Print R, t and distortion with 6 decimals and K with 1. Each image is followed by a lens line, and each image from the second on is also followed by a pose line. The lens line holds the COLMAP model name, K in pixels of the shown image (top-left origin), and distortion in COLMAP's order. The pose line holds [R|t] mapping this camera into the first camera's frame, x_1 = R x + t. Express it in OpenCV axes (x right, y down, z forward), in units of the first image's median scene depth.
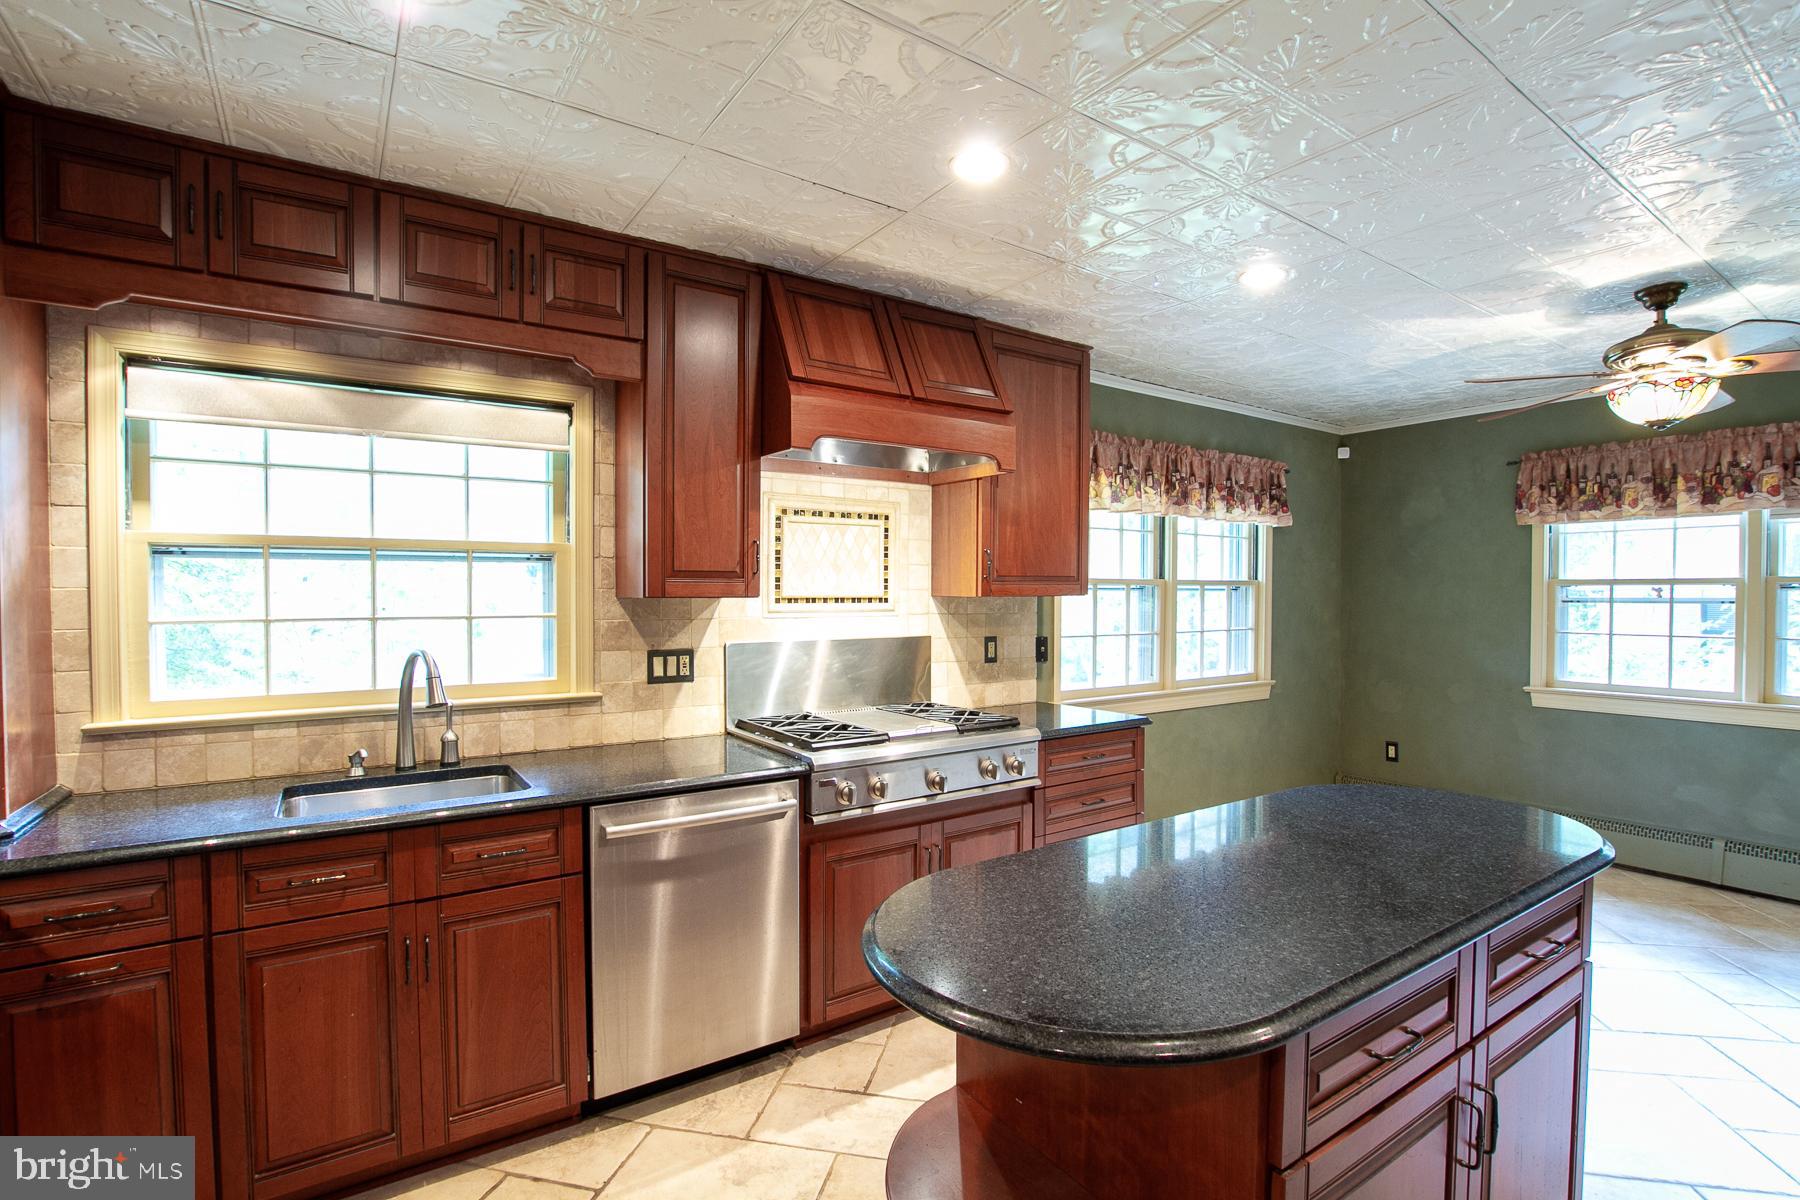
lens RADIAL K [[864.2, 0, 895.5], [0, 864.2, 607.4], [0, 0, 1]] dist [-0.023844, 0.000906]
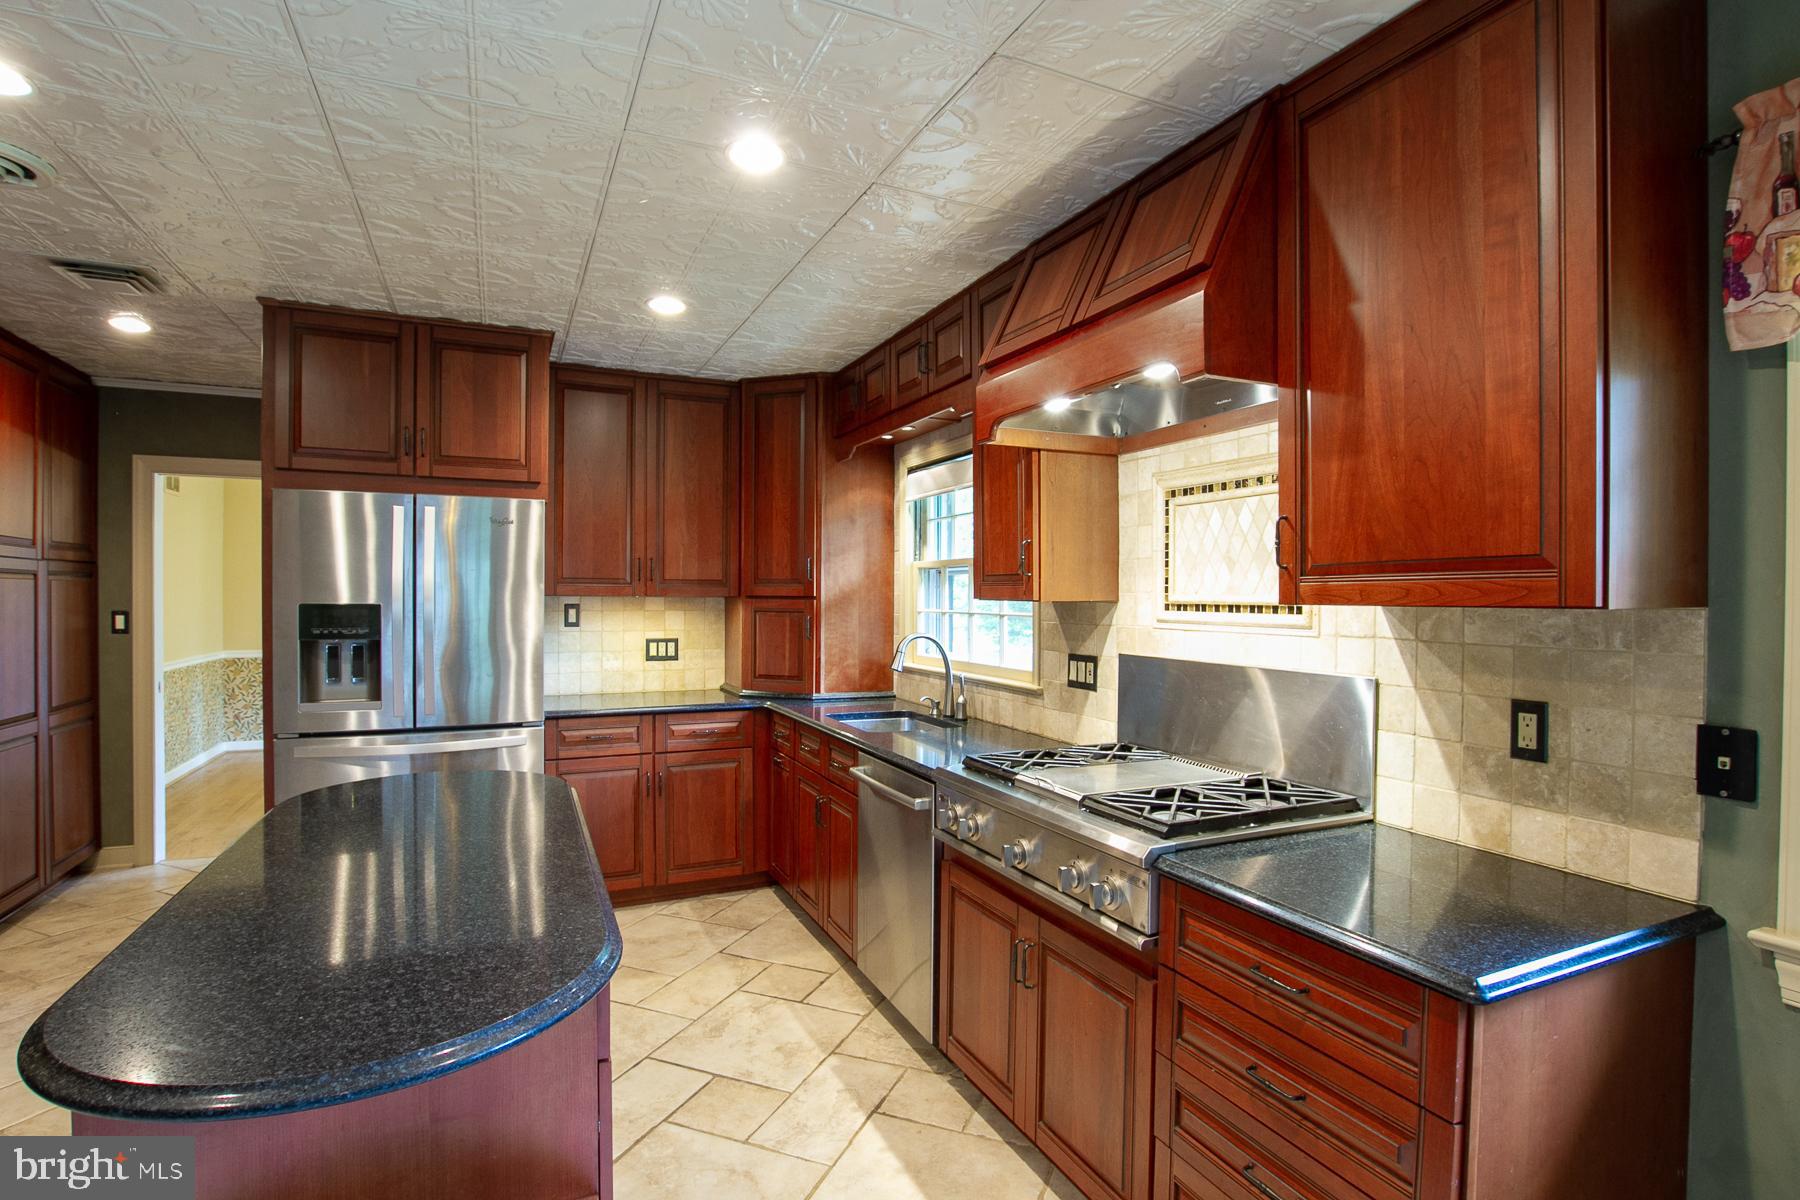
lens RADIAL K [[920.8, 0, 932.8], [0, 920.8, 608.6], [0, 0, 1]] dist [-0.032812, 0.003428]
pose [[-0.171549, 0.012884, -0.985091, 0.710651], [-0.024060, 0.999561, 0.017263, -0.015430], [0.984882, 0.026663, -0.171164, 0.906554]]
